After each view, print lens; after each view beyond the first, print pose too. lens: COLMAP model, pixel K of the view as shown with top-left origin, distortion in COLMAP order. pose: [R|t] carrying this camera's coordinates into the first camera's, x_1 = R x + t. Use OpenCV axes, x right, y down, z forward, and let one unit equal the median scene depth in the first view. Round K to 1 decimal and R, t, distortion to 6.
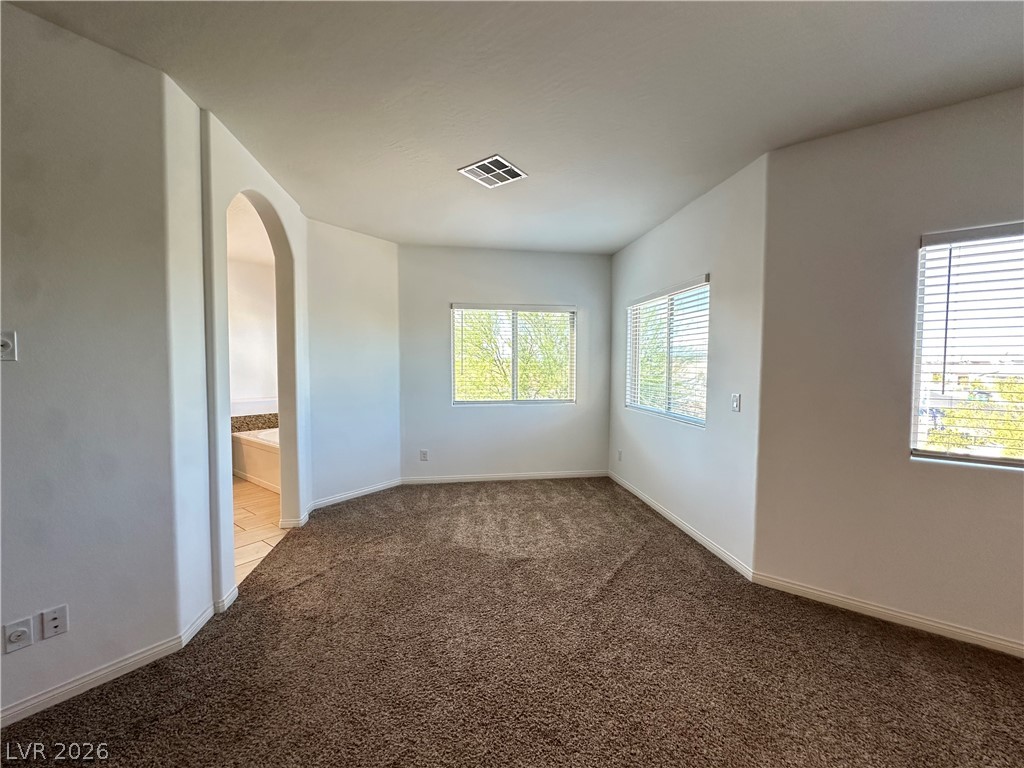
lens RADIAL K [[410.8, 0, 512.1], [0, 410.8, 384.0], [0, 0, 1]] dist [-0.003114, -0.000229]
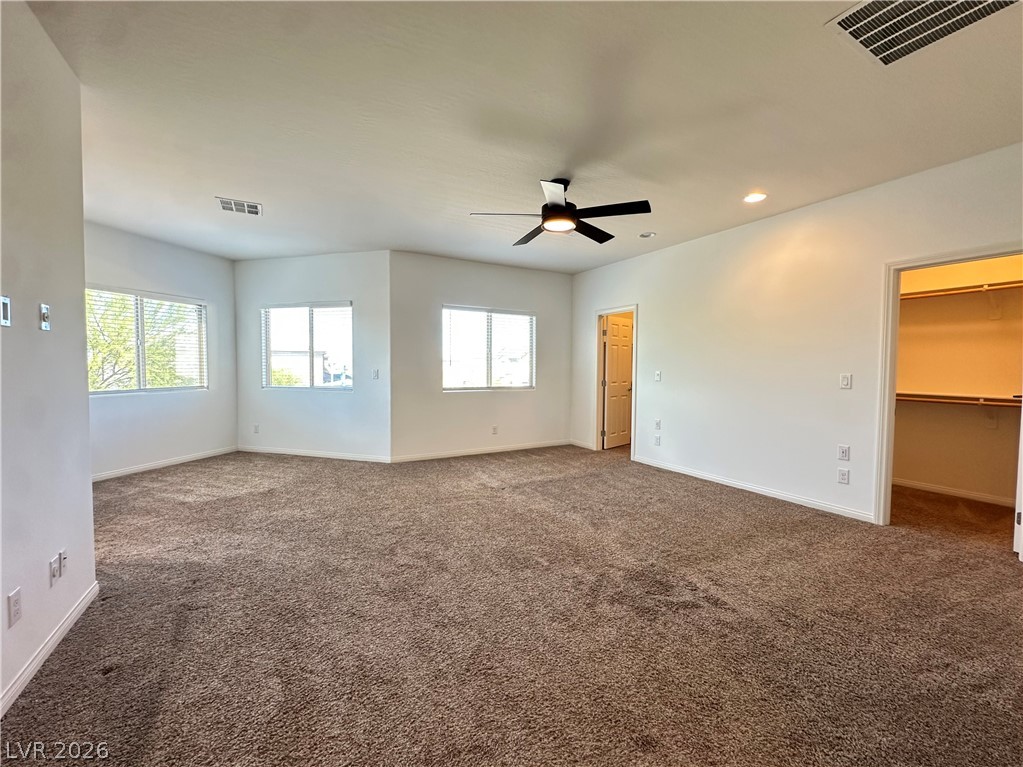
lens RADIAL K [[410.4, 0, 512.2], [0, 410.4, 382.3], [0, 0, 1]] dist [-0.003114, -0.000229]
pose [[0.414776, -0.041334, 0.908984, -0.808813], [0.039150, 0.998853, 0.027557, 0.049760], [-0.909081, 0.024157, 0.415919, -0.312960]]
